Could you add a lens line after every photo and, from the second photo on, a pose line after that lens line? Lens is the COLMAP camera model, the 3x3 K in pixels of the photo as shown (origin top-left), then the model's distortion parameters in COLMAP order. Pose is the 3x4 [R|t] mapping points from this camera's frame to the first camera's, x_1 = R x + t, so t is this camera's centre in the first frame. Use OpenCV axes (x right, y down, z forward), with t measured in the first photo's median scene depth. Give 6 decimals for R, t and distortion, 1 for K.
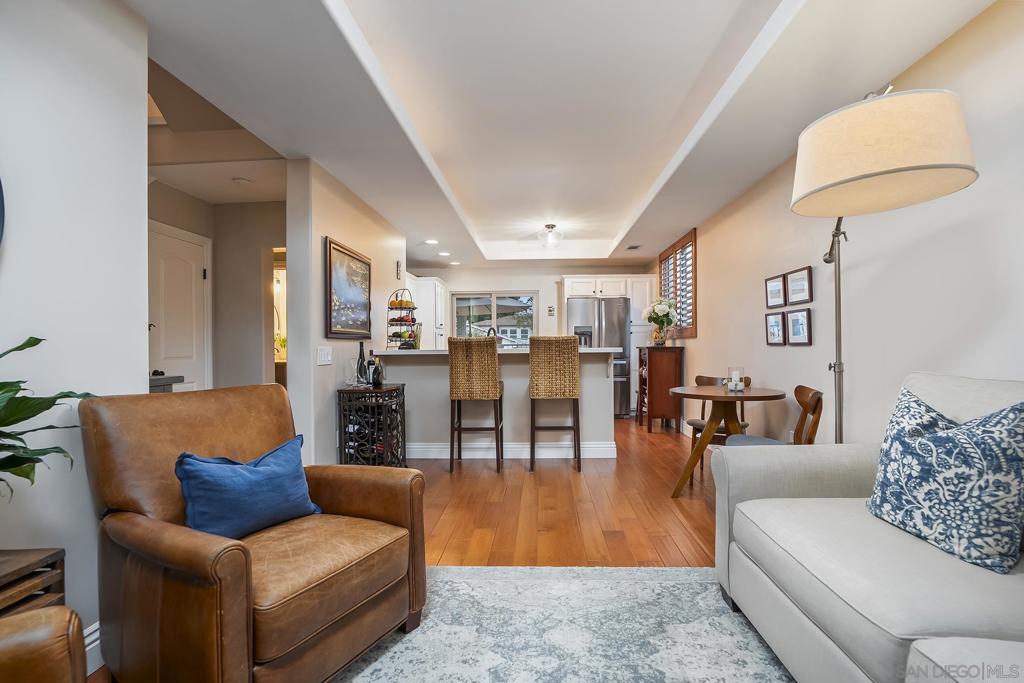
lens RADIAL K [[471.0, 0, 516.9], [0, 471.0, 348.6], [0, 0, 1]] dist [-0.019112, 0.000395]
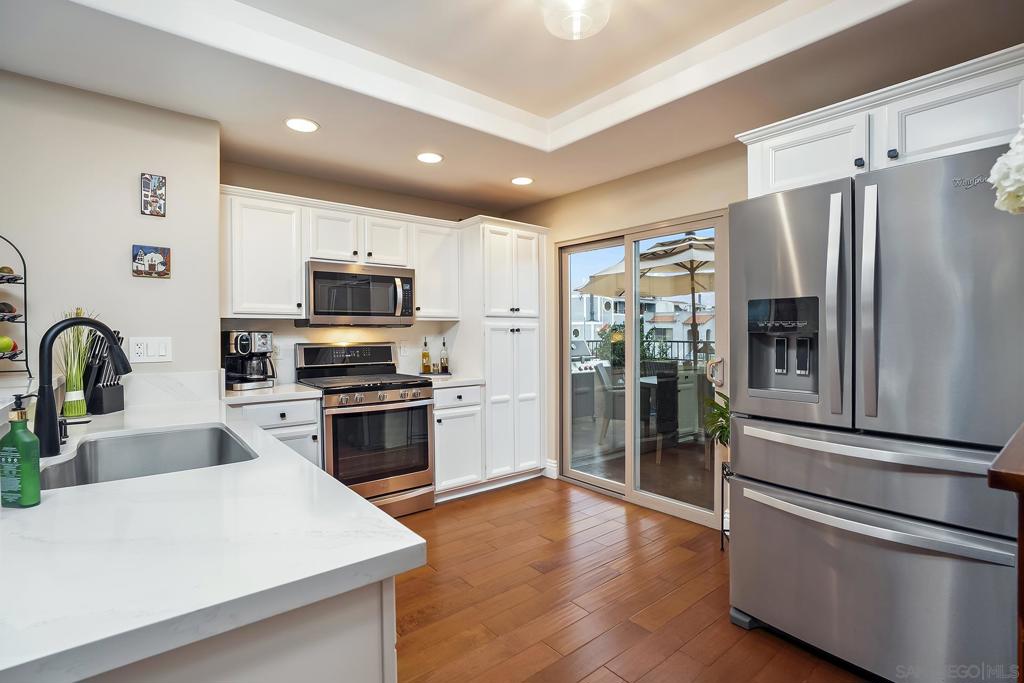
lens RADIAL K [[470.2, 0, 514.1], [0, 470.2, 338.0], [0, 0, 1]] dist [-0.019396, 0.001353]
pose [[0.668829, 0.011602, -0.743326, 0.383995], [-0.007077, 0.999932, 0.009239, -0.044585], [0.743383, -0.000919, 0.668866, 1.175159]]
